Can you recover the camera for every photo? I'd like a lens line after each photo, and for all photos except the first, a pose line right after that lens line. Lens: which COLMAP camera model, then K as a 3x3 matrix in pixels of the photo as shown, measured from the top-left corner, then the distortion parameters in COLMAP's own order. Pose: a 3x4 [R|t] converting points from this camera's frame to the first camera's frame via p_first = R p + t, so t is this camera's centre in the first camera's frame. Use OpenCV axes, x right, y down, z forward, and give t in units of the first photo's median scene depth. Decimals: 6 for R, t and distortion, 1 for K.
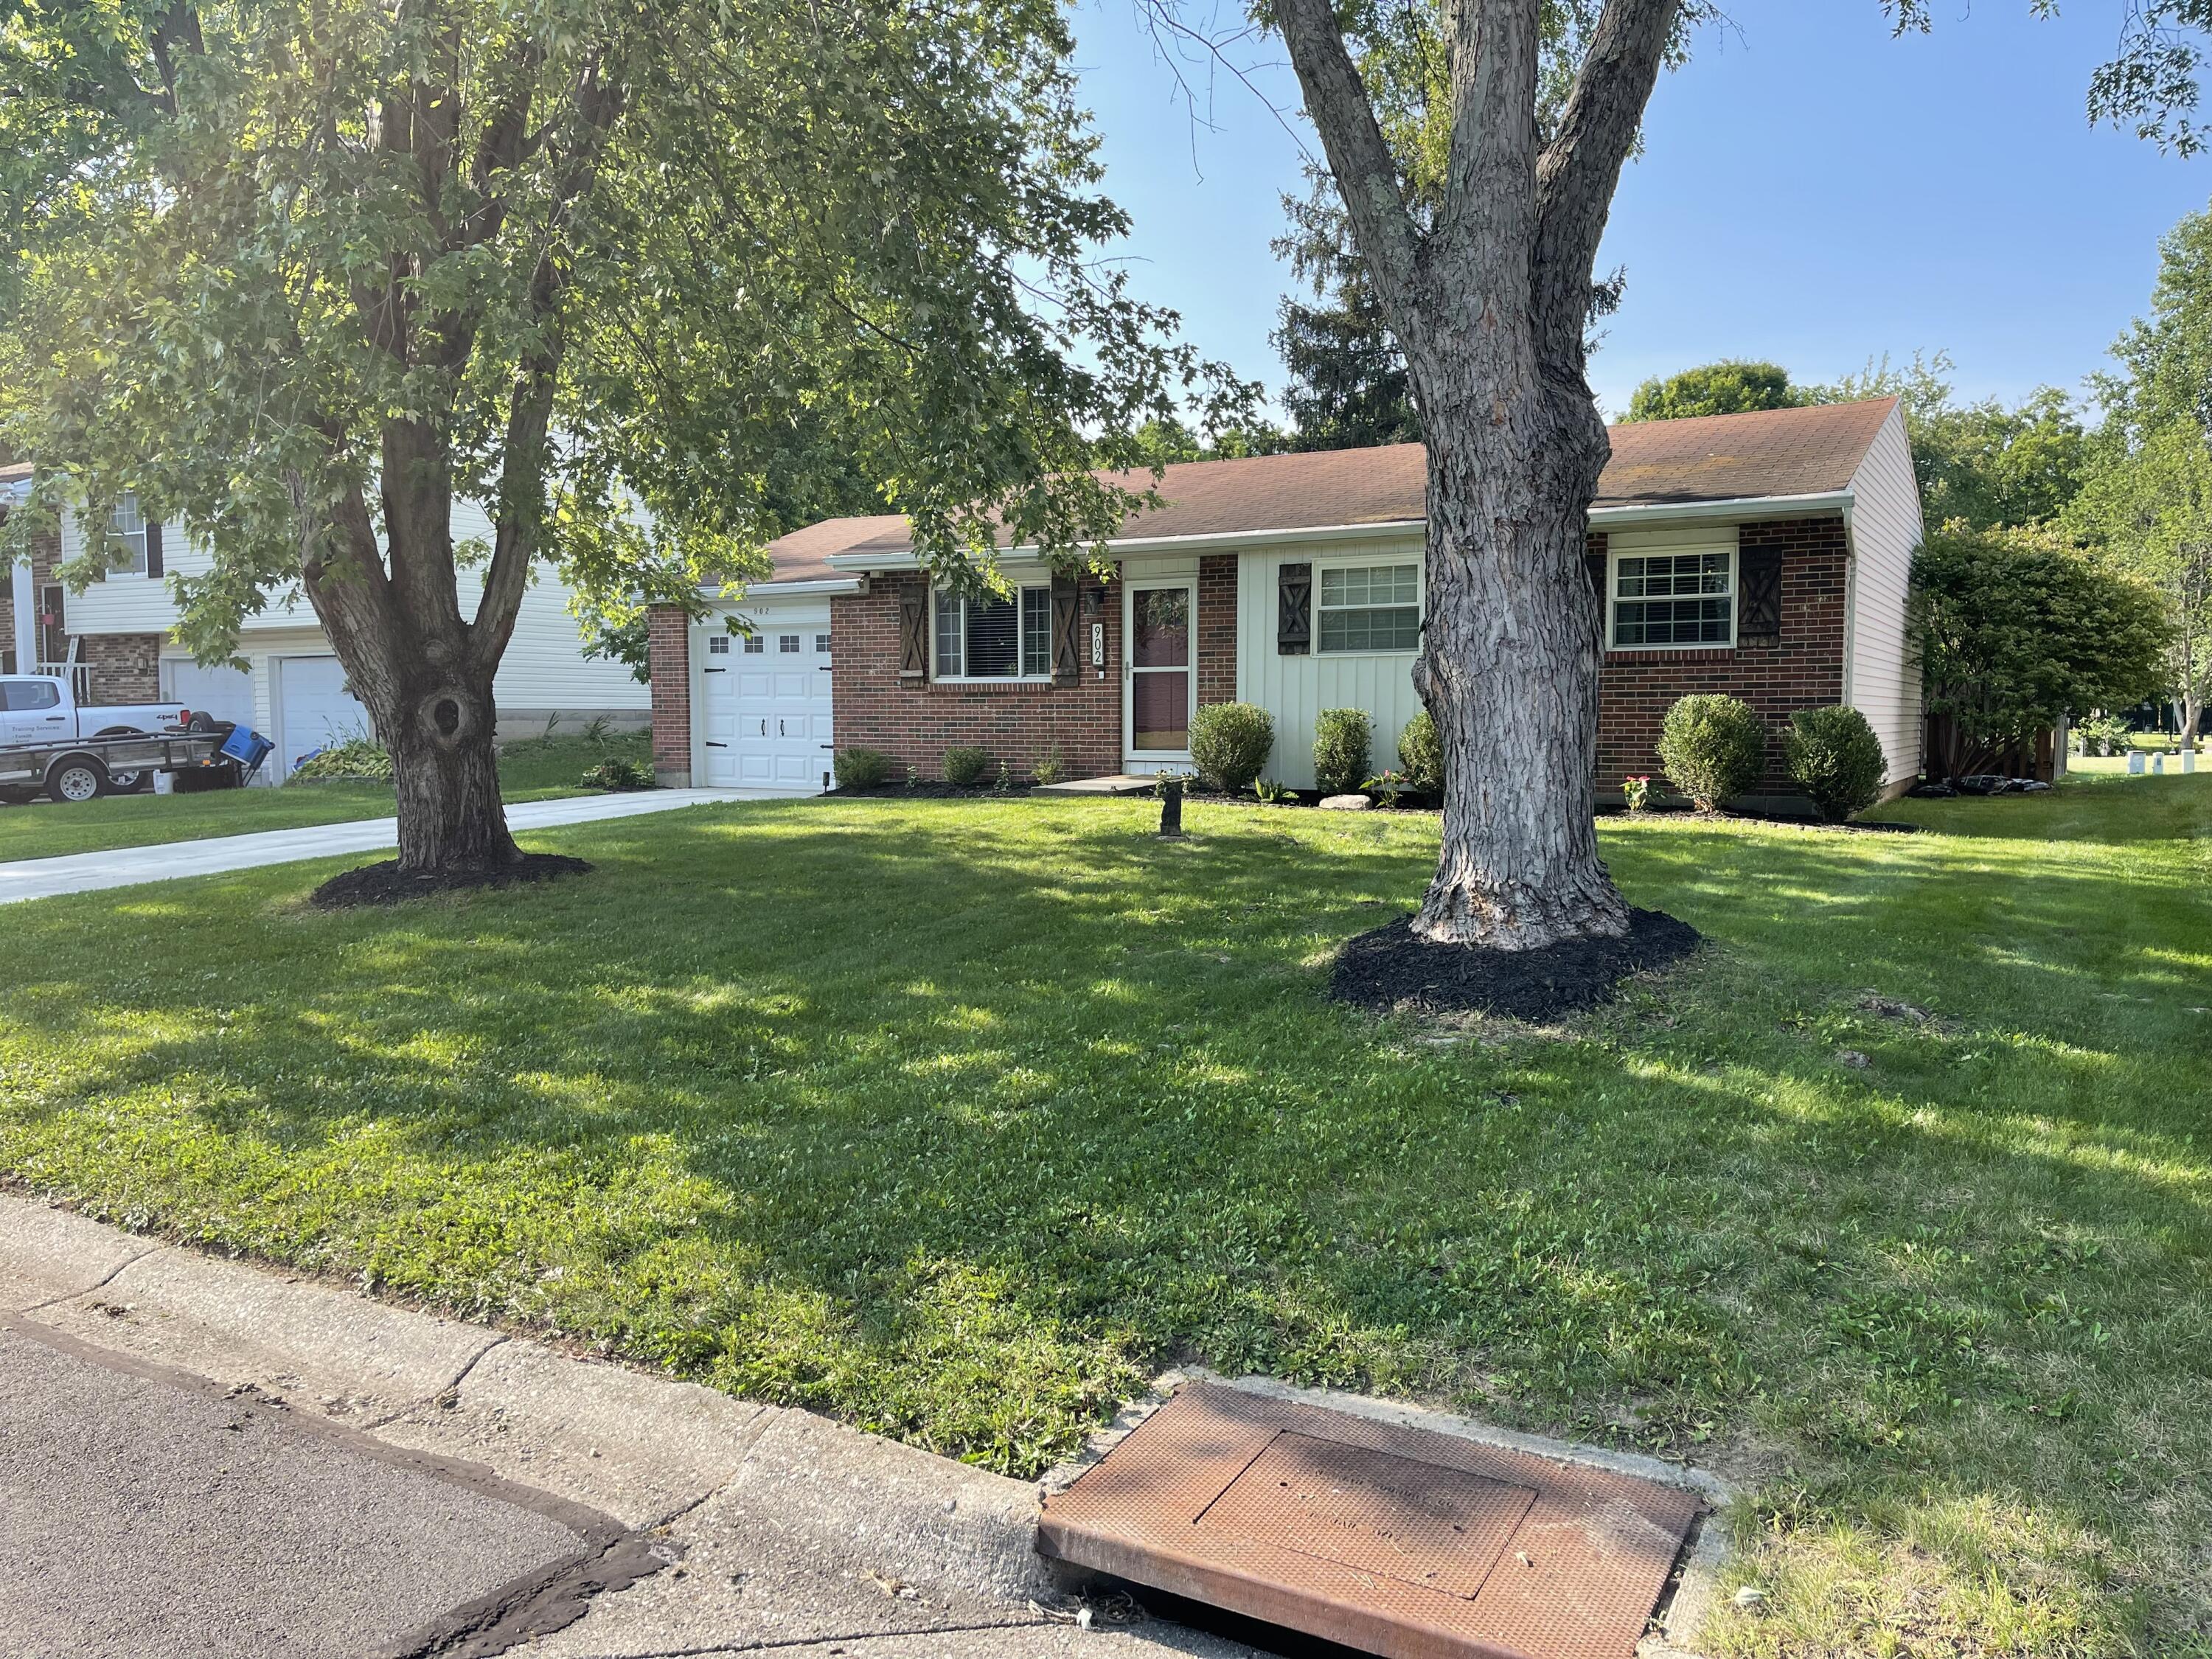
lens RADIAL K [[1651.5, 0, 1111.1], [0, 1651.5, 850.5], [0, 0, 1]] dist [0.061287, -0.038189]
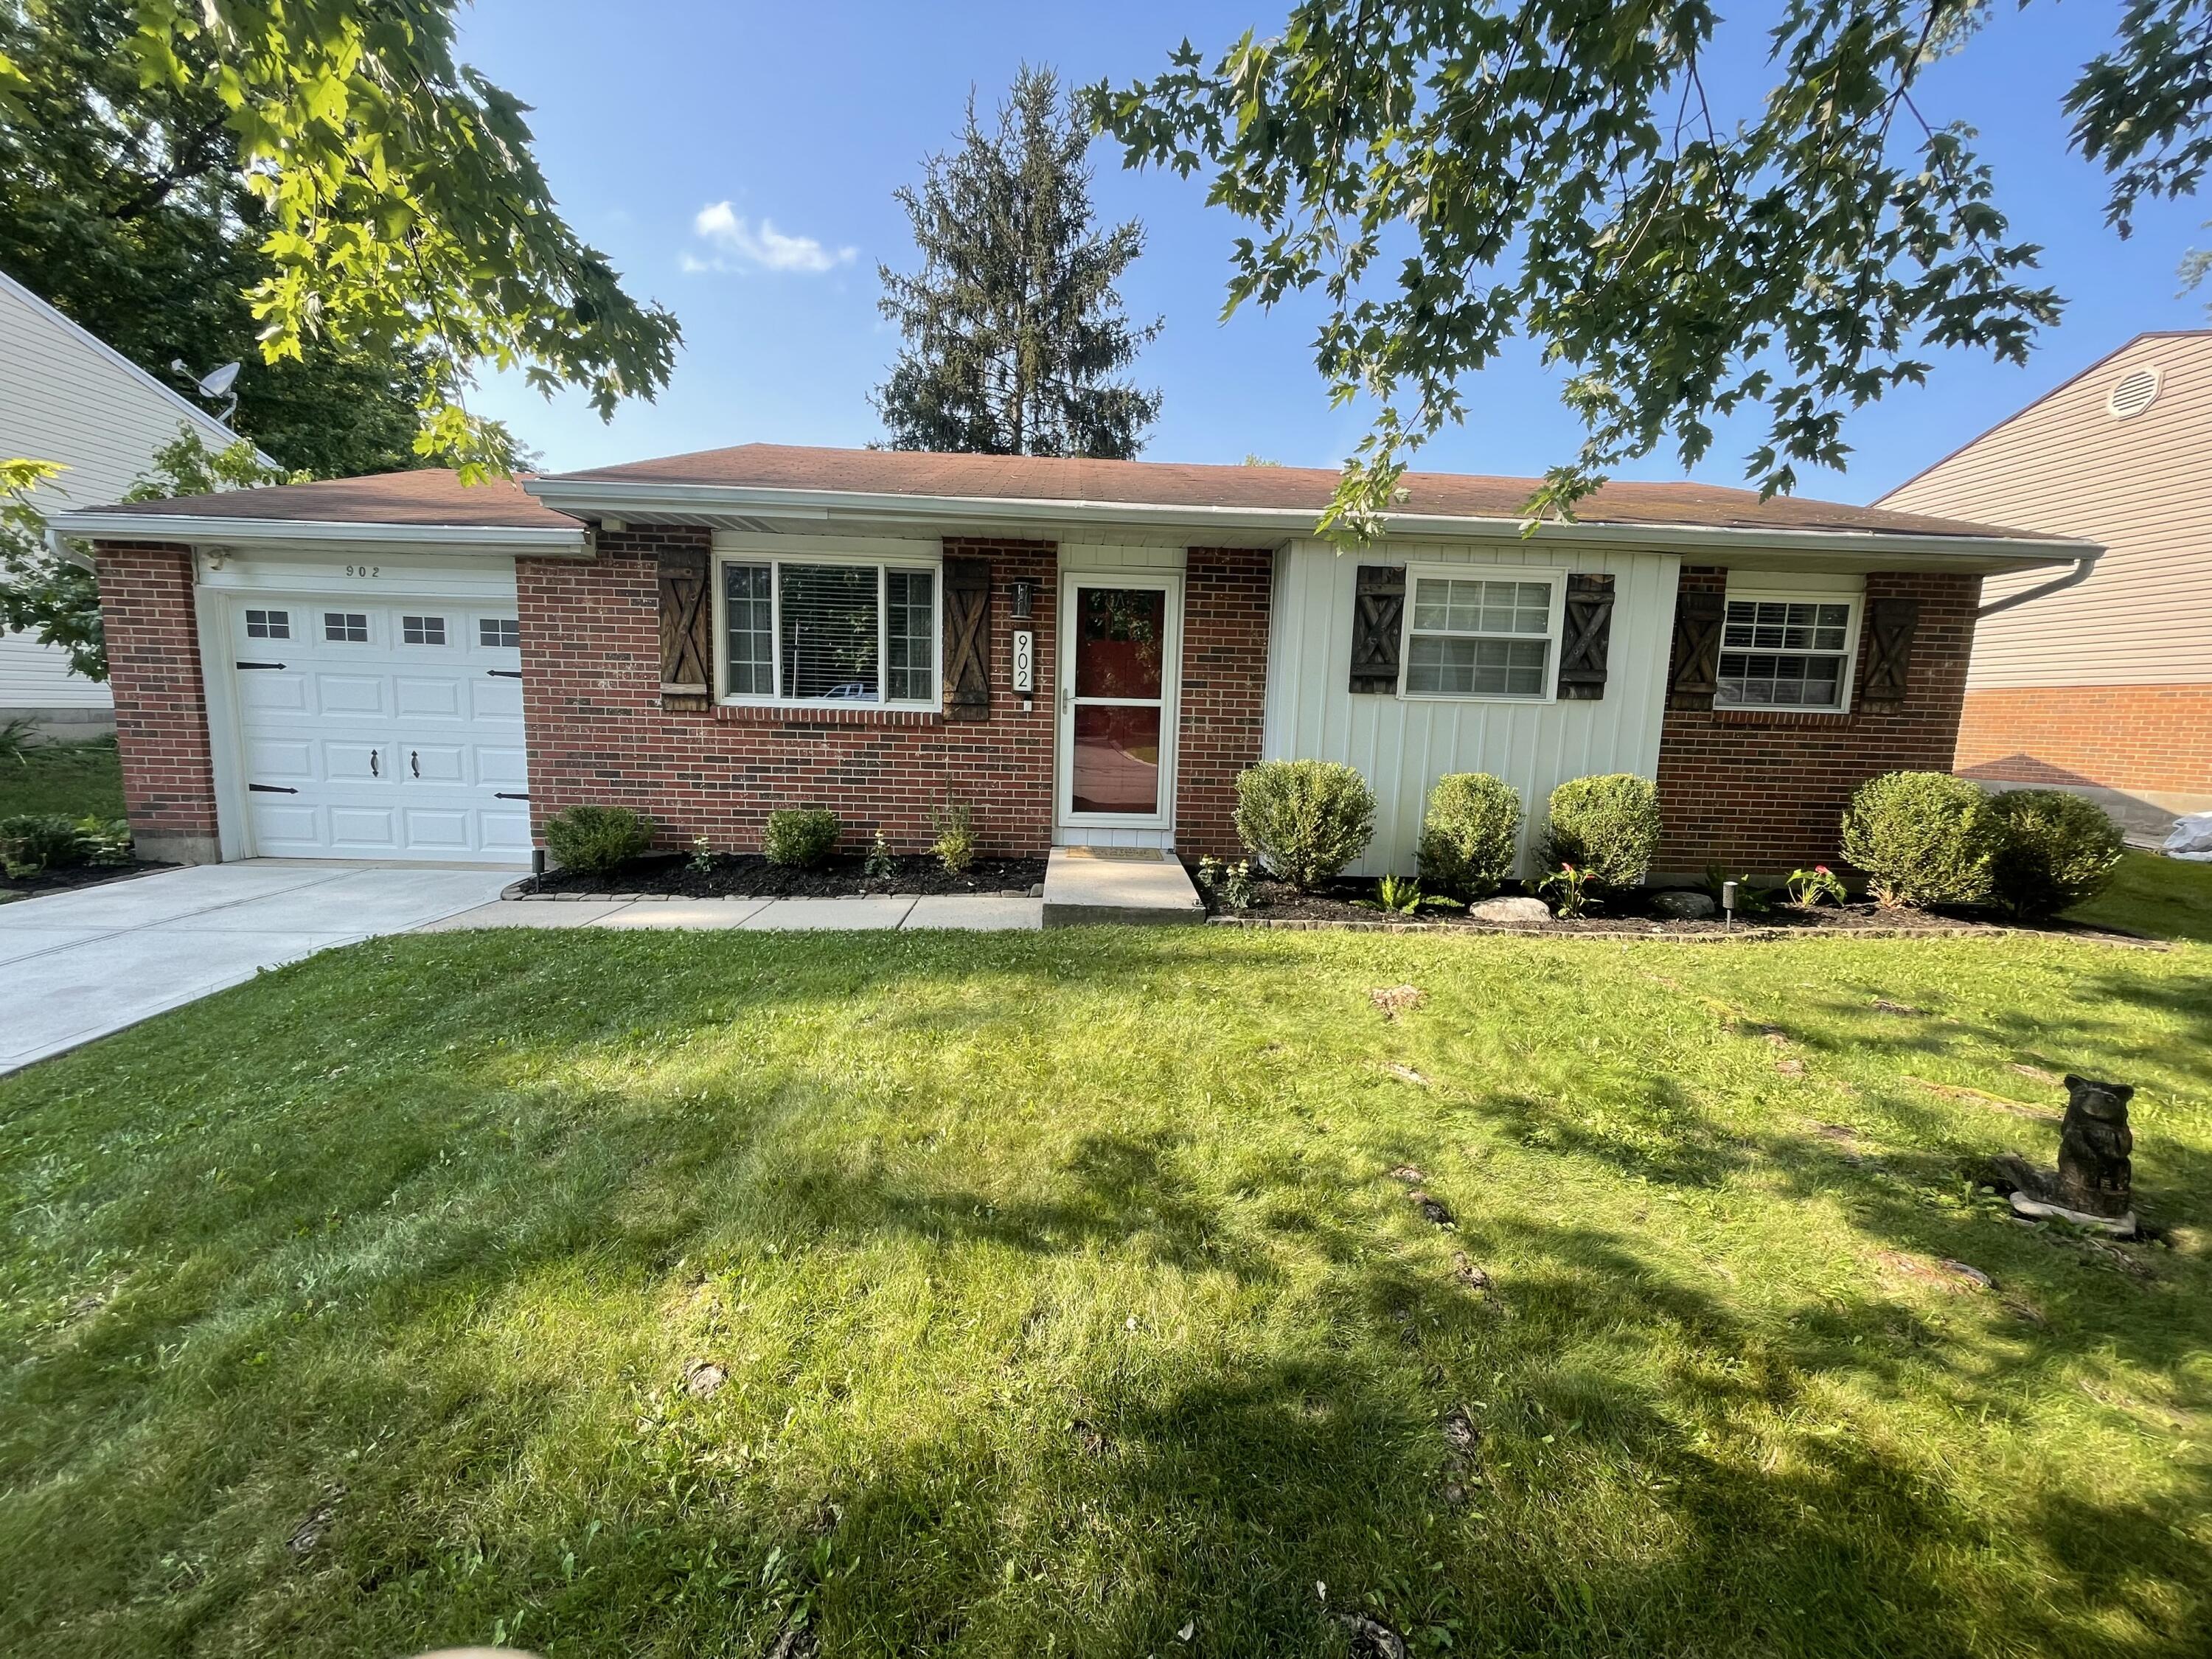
lens RADIAL K [[895.7, 0, 1106.0], [0, 895.7, 840.0], [0, 0, 1]] dist [-0.003814, 0.000800]
pose [[0.847883, -0.046793, 0.528115, -0.179564], [0.012637, 0.997598, 0.068102, -0.074898], [-0.530033, -0.051068, 0.846438, 0.657897]]
